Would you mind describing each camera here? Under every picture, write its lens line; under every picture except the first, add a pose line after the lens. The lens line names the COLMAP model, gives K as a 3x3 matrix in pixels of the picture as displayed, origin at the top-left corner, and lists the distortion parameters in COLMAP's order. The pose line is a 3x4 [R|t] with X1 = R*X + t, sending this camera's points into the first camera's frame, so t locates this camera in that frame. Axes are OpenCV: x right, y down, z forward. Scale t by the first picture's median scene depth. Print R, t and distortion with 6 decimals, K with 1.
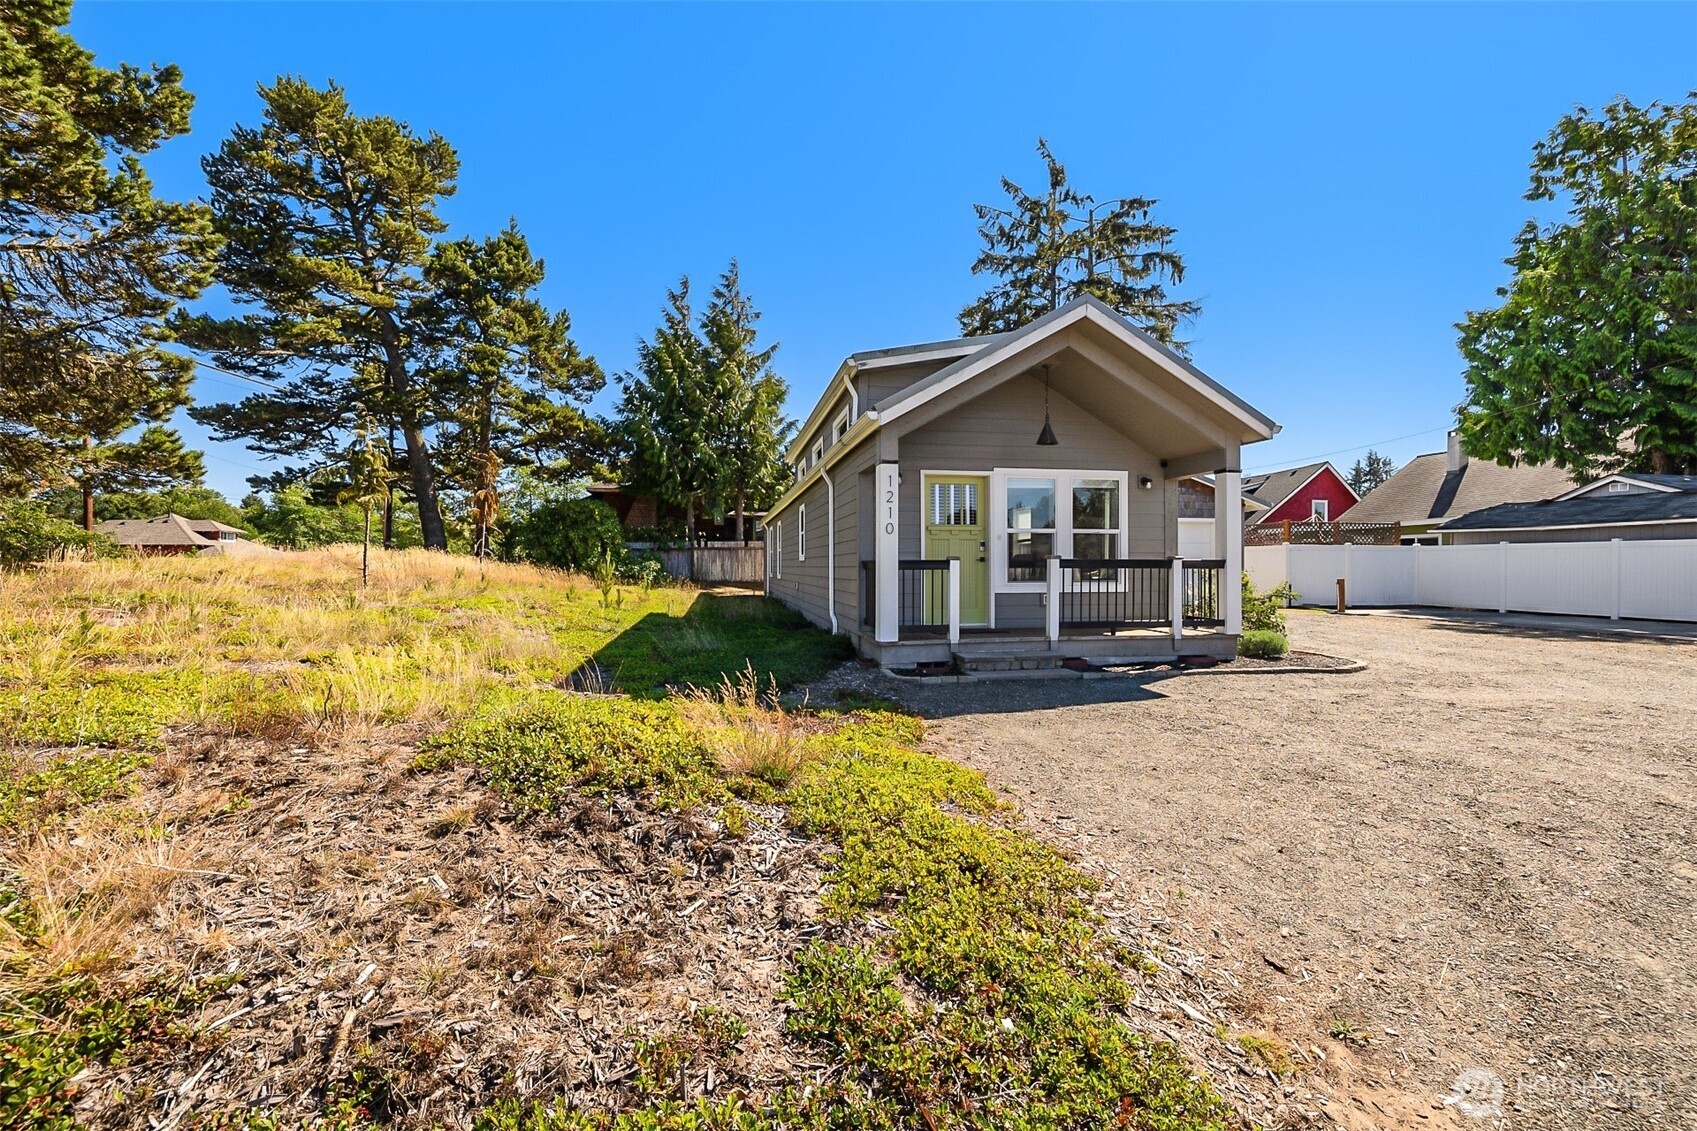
lens RADIAL K [[721.3, 0, 844.9], [0, 721.3, 563.0], [0, 0, 1]] dist [0.009562, -0.001671]
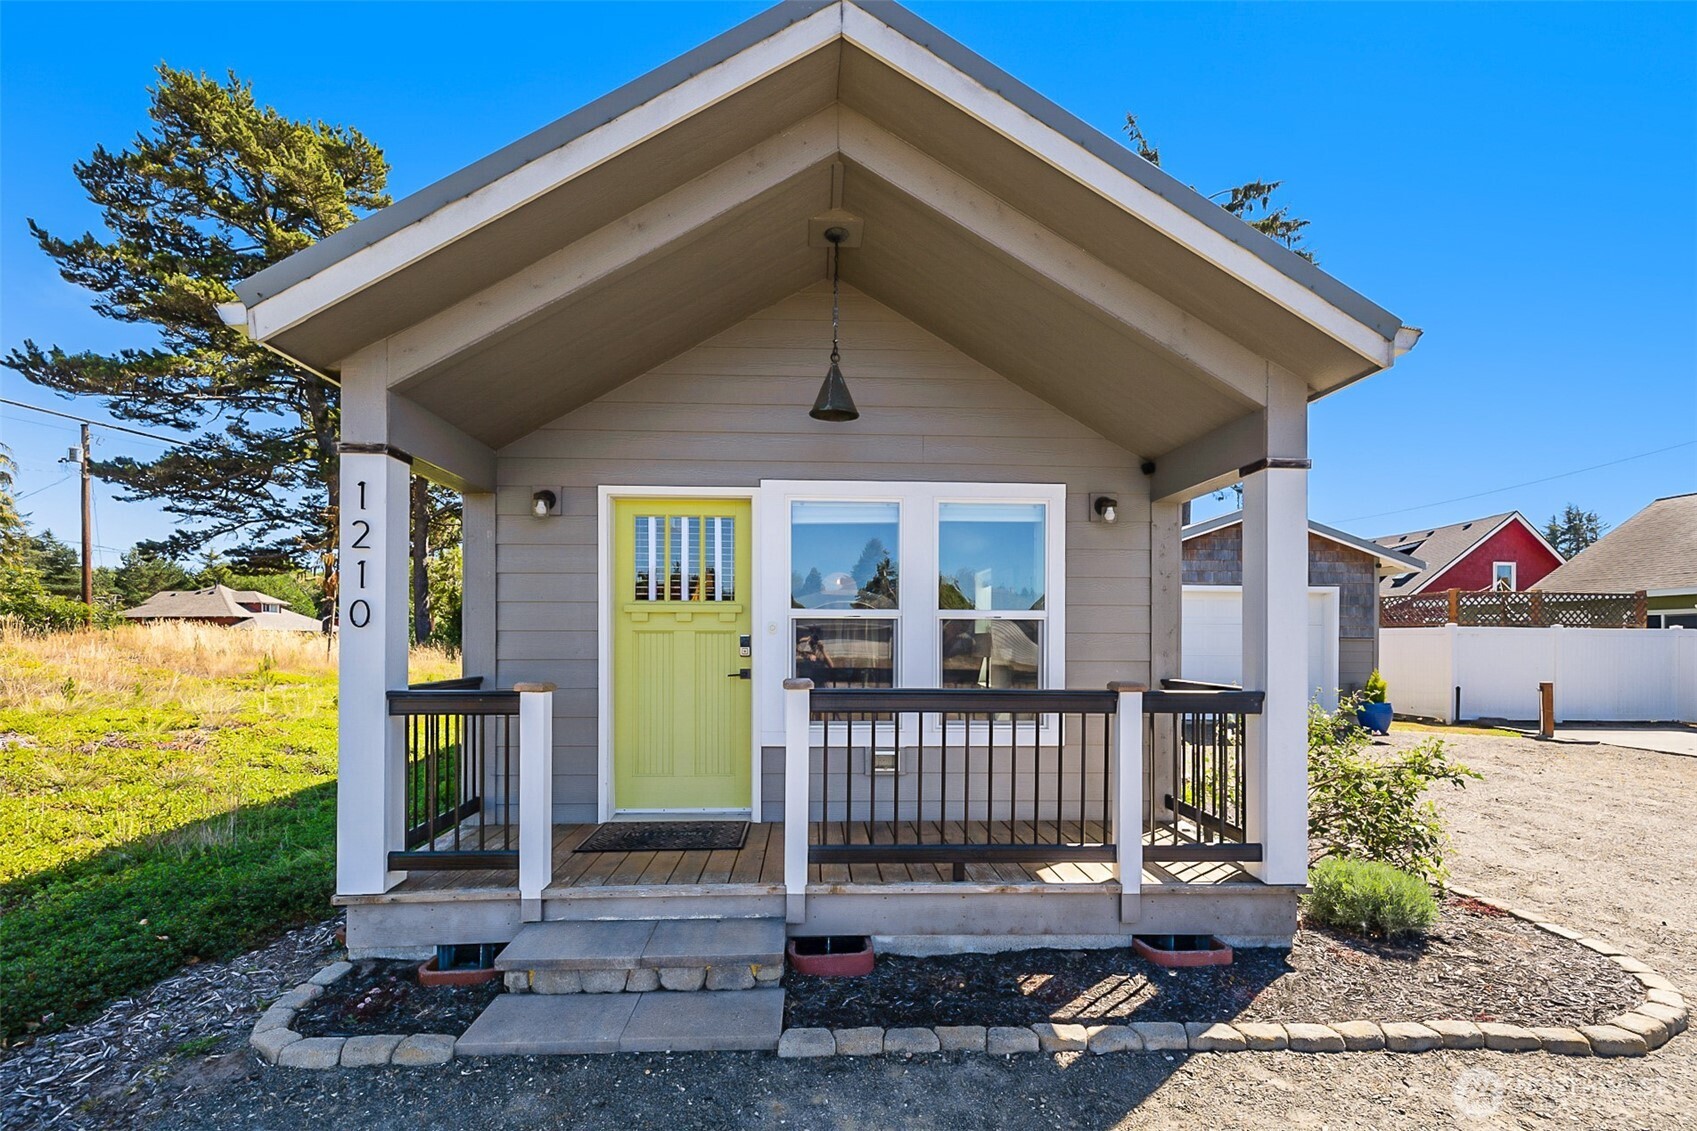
lens RADIAL K [[721.3, 0, 882.7], [0, 721.3, 634.6], [0, 0, 1]] dist [0.009562, -0.001671]
pose [[0.992295, 0.005444, -0.123778, 0.164557], [-0.005103, 0.999982, 0.003066, -0.015826], [0.123793, -0.002411, 0.992305, 0.260842]]
